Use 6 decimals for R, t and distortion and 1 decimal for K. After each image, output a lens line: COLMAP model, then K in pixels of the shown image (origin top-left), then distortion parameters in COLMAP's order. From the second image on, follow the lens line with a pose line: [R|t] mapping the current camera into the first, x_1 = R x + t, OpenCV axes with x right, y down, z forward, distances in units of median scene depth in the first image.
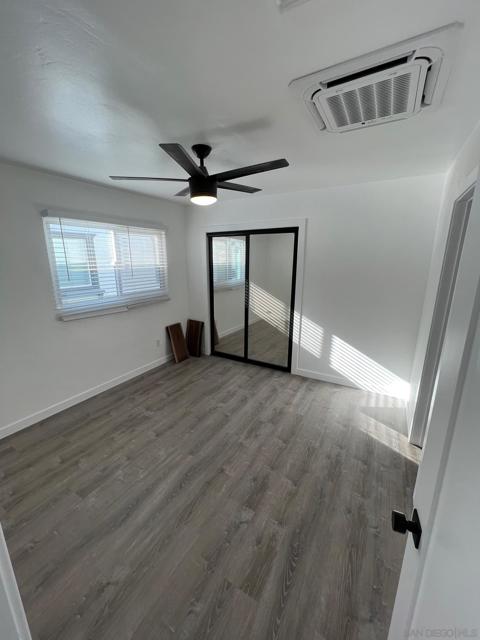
lens RADIAL K [[254.9, 0, 239.4], [0, 254.9, 319.8], [0, 0, 1]] dist [-0.000054, 0.000403]
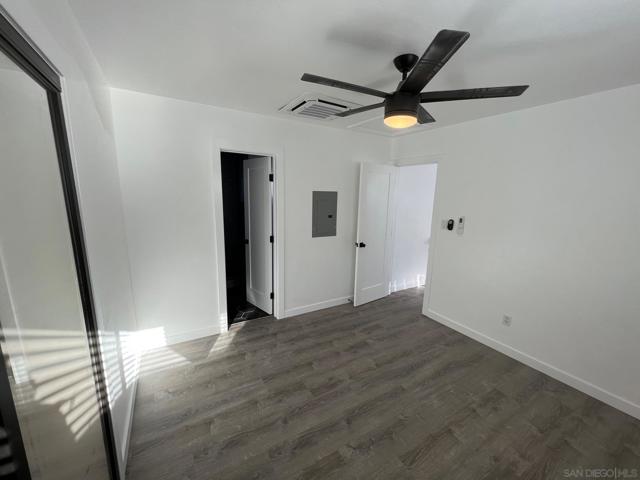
lens RADIAL K [[254.9, 0, 317.6], [0, 254.9, 243.1], [0, 0, 1]] dist [-0.000054, 0.000403]
pose [[-0.870007, -0.114476, 0.479565, -0.255457], [0.092741, 0.917313, 0.387217, -0.331812], [-0.484238, 0.381357, -0.787452, 1.424373]]
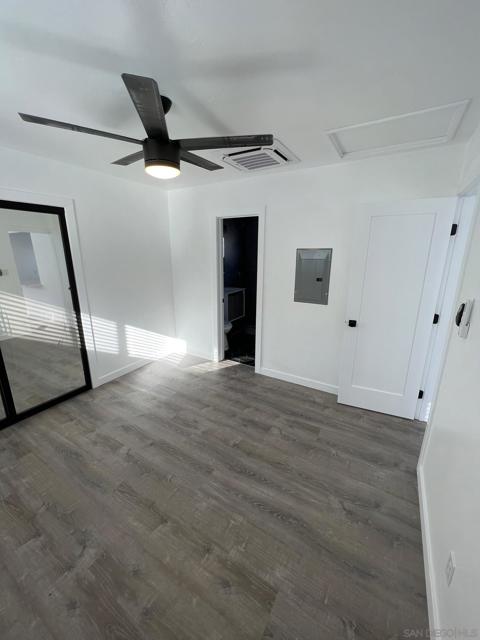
lens RADIAL K [[254.9, 0, 239.2], [0, 254.9, 319.0], [0, 0, 1]] dist [-0.000054, 0.000403]
pose [[0.020170, -0.258187, 0.965884, -0.741727], [0.233982, 0.940471, 0.246508, -0.133009], [-0.972032, 0.221028, 0.079380, 0.594968]]
